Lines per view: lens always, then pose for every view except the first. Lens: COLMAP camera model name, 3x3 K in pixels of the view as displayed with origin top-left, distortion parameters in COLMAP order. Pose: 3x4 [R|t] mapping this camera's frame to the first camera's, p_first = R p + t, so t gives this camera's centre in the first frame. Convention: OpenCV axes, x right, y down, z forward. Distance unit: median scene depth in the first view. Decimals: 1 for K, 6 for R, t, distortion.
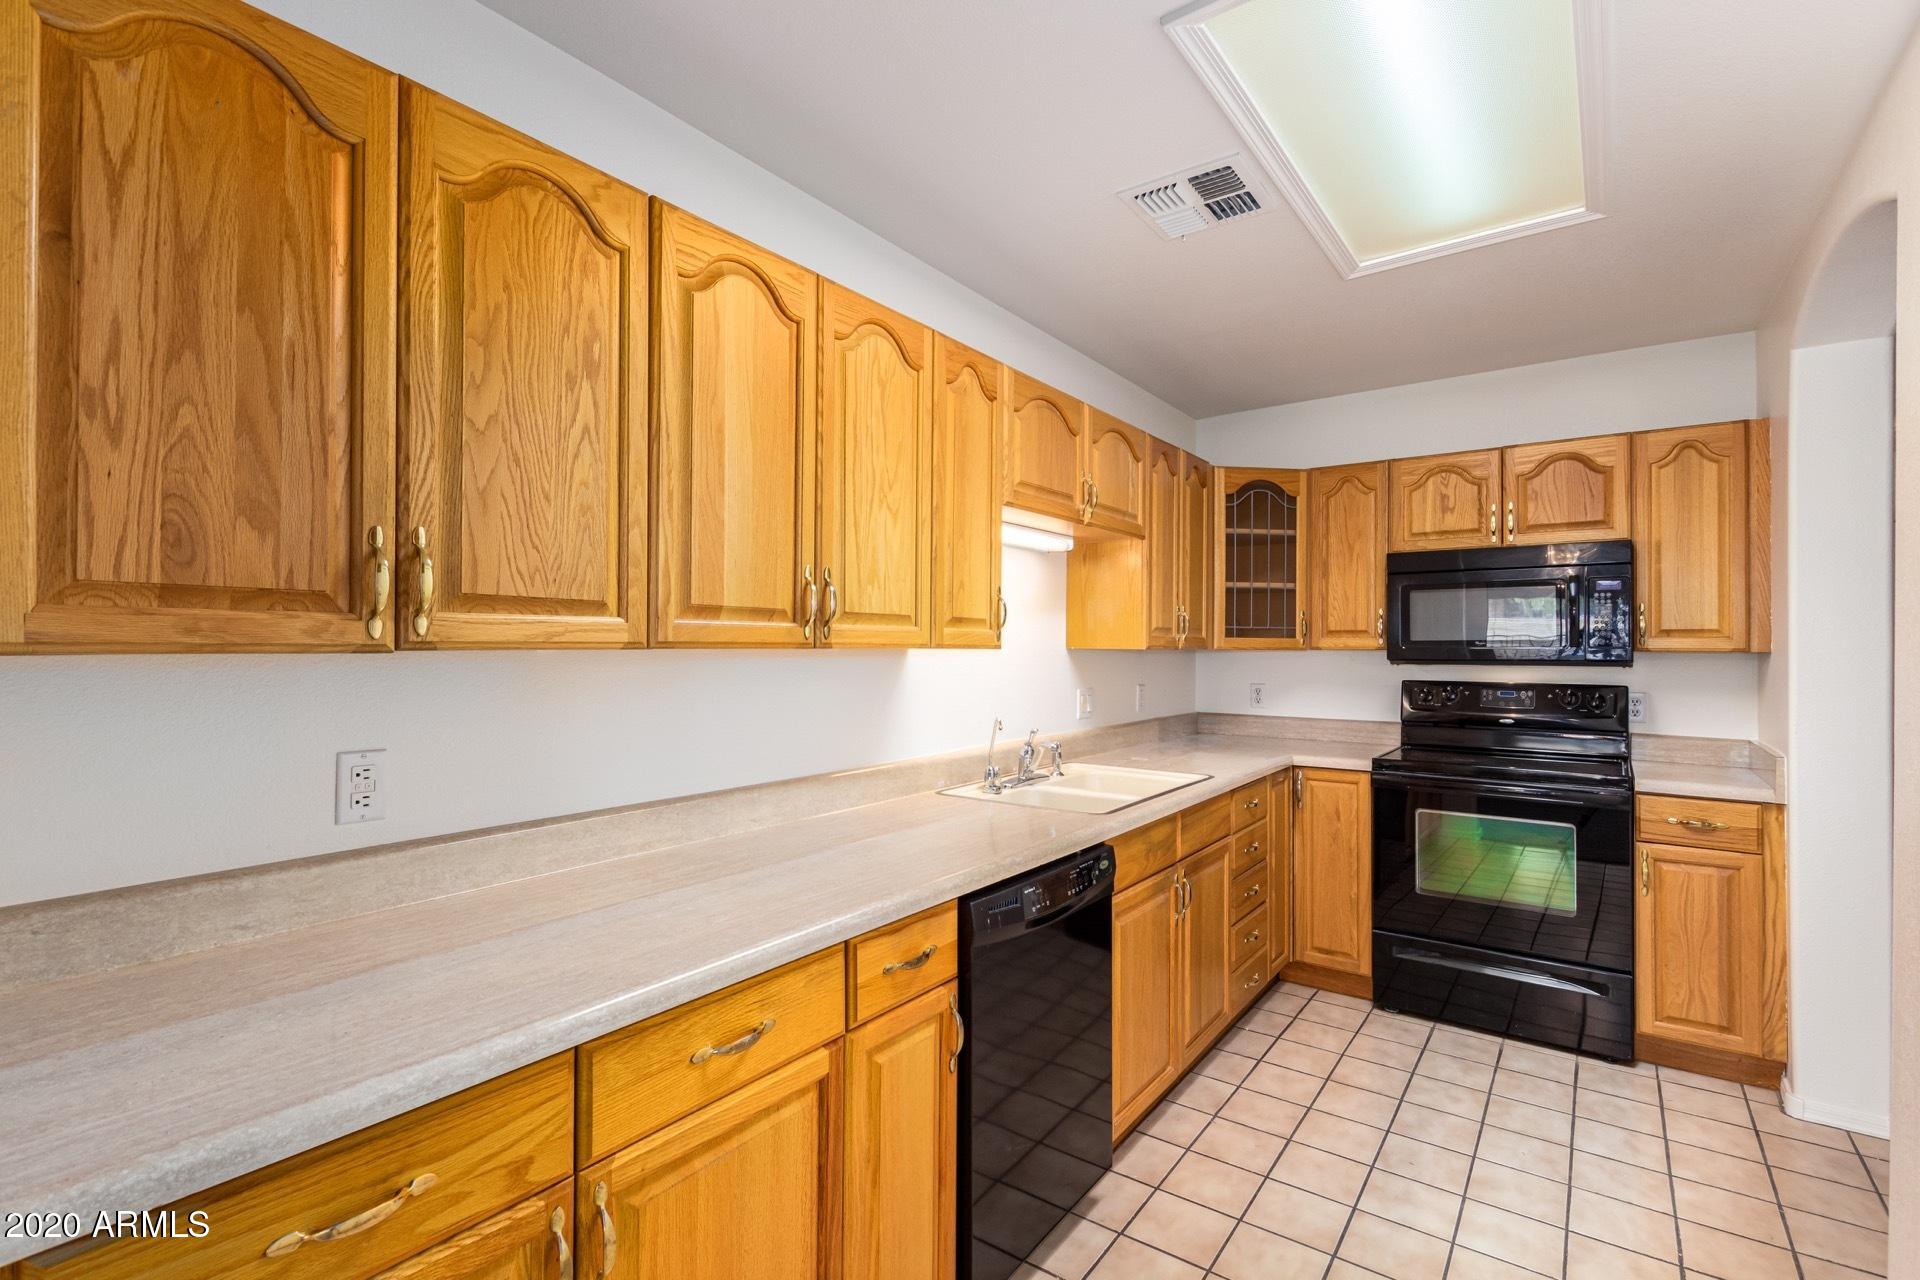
lens RADIAL K [[882.2, 0, 960.0], [0, 882.2, 640.0], [0, 0, 1]] dist [0.001330, 0.000201]
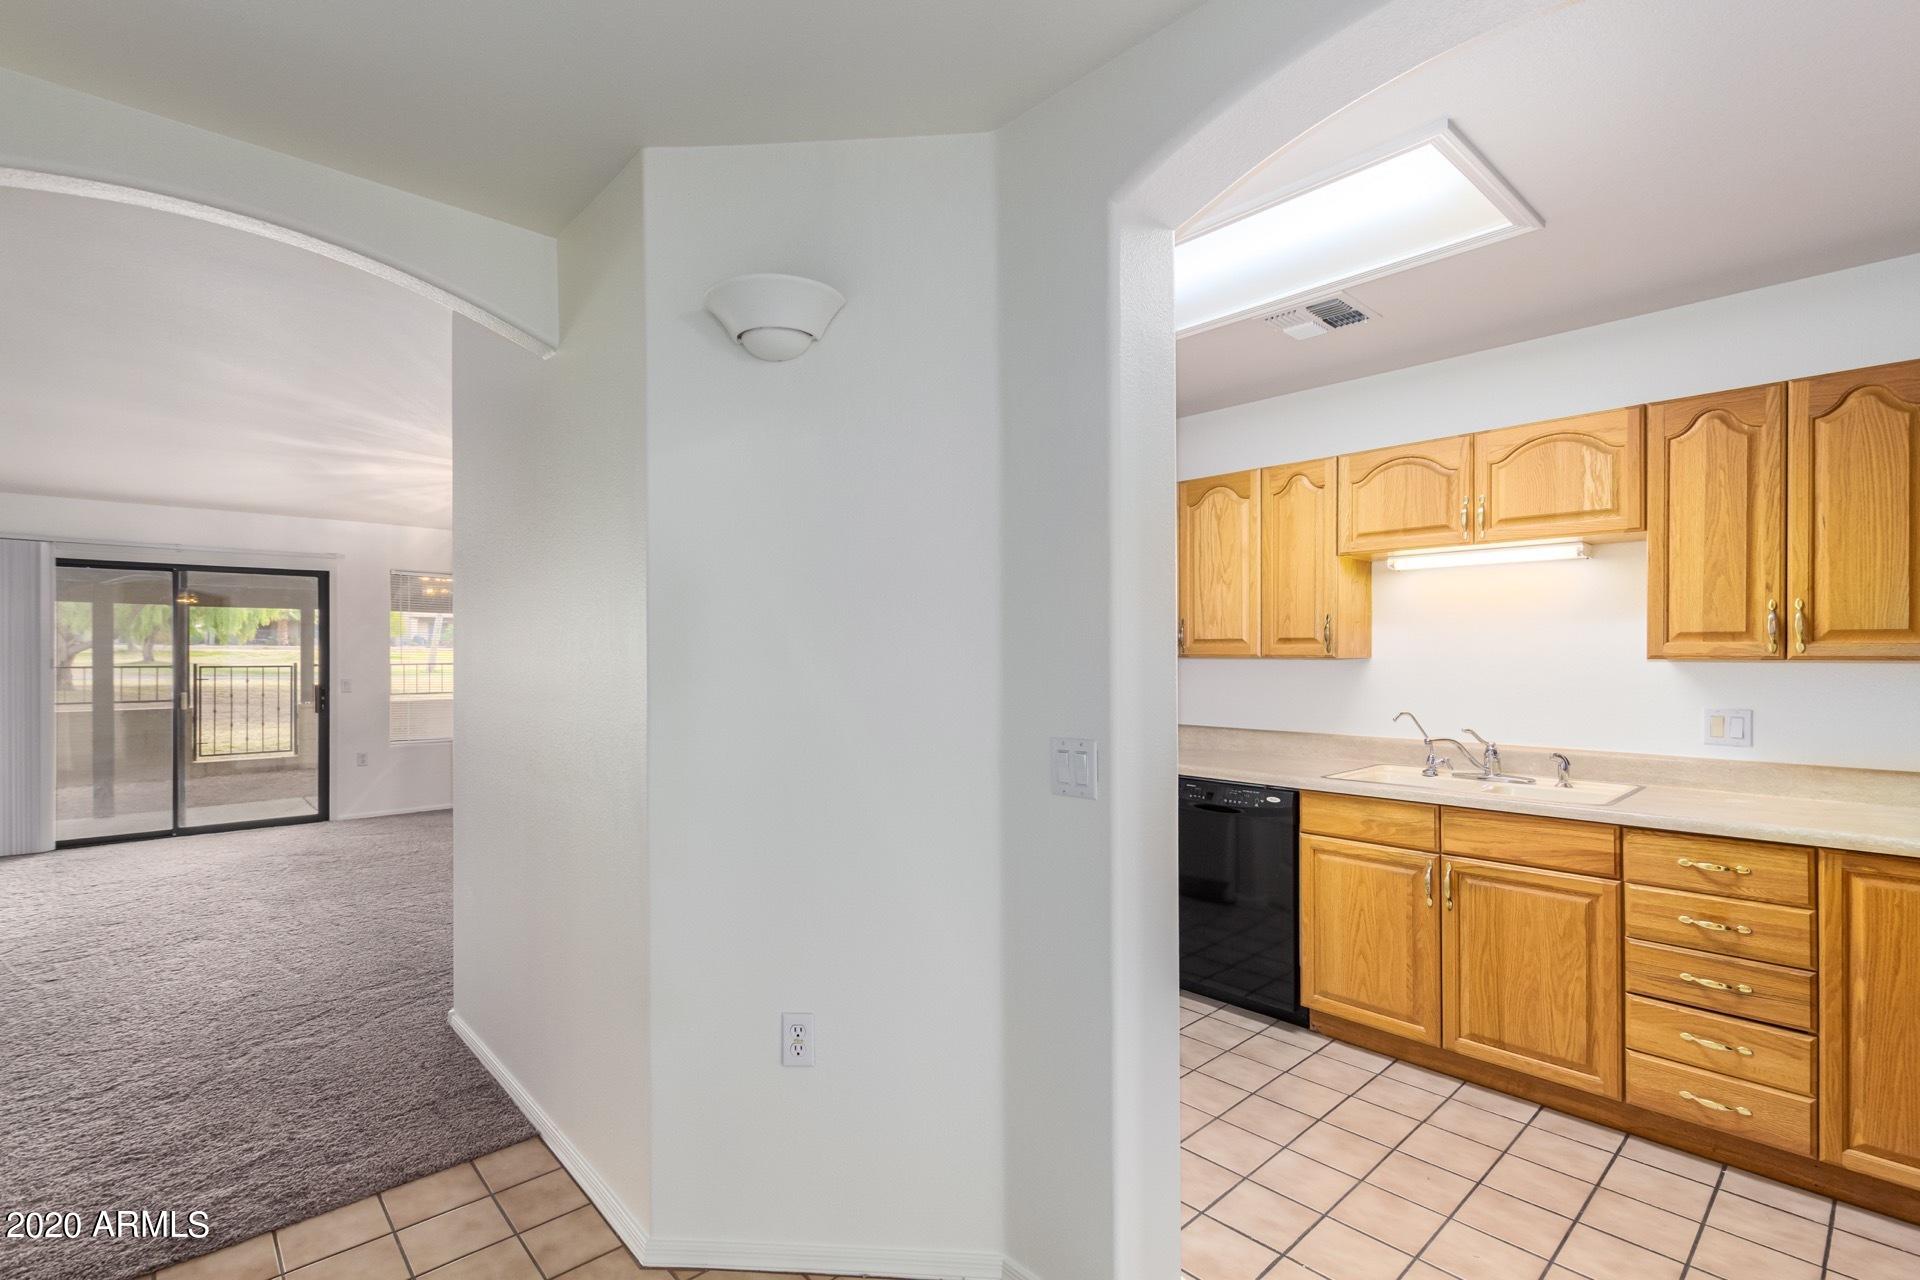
lens RADIAL K [[872.6, 0, 957.7], [0, 872.6, 658.9], [0, 0, 1]] dist [0.000770, -0.003431]
pose [[-0.197912, -0.000221, -0.980220, 1.900776], [0.005804, 0.999982, -0.001397, 0.012627], [0.980203, -0.005965, -0.197907, 0.837608]]
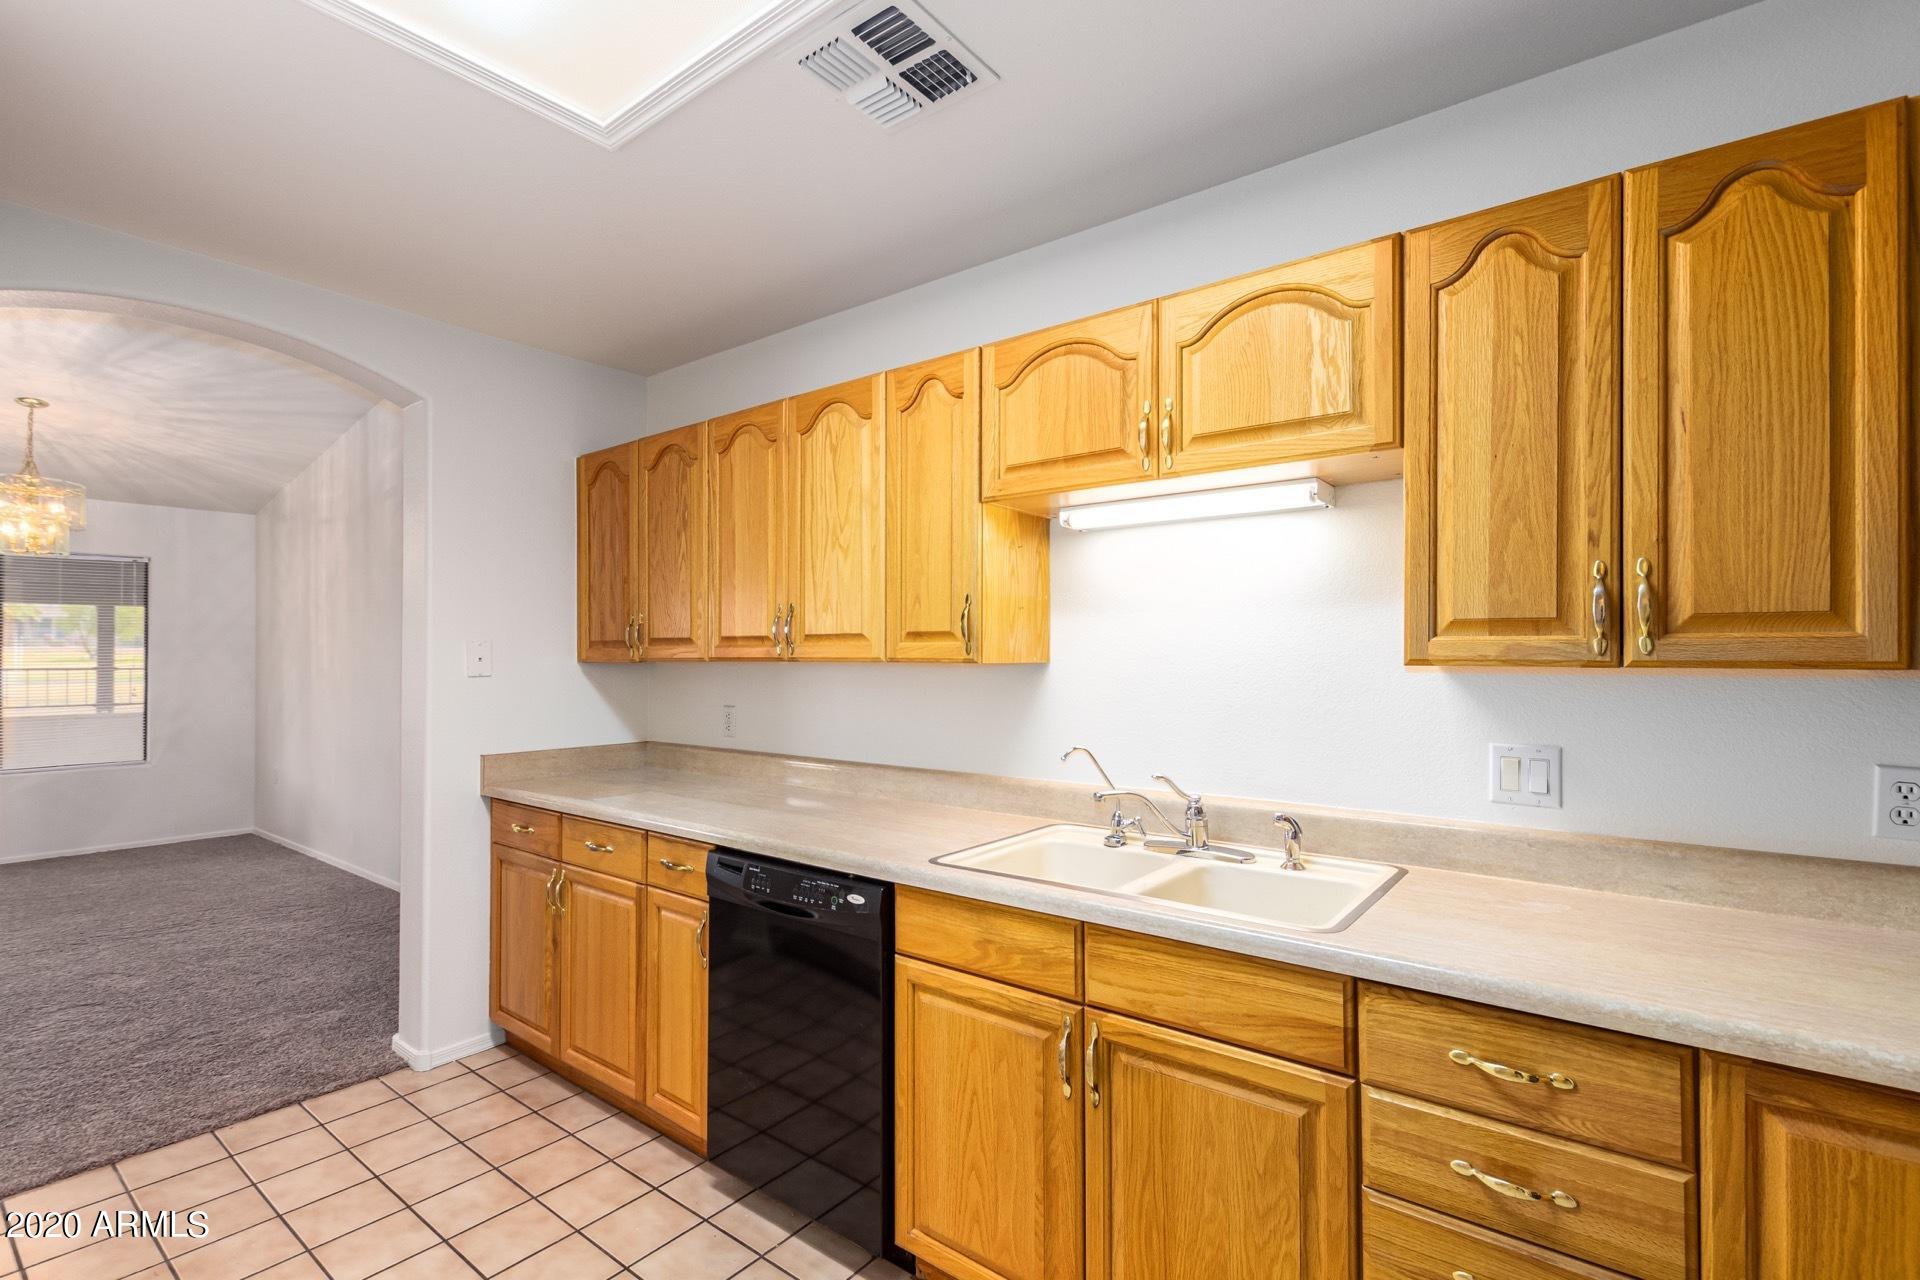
lens RADIAL K [[879.2, 0, 964.4], [0, 879.2, 657.8], [0, 0, 1]] dist [0.001816, -0.000941]
pose [[-0.029370, -0.003586, -0.999562, 1.168741], [0.007295, 0.999966, -0.003802, 0.010401], [0.999542, -0.007403, -0.029343, 1.244932]]
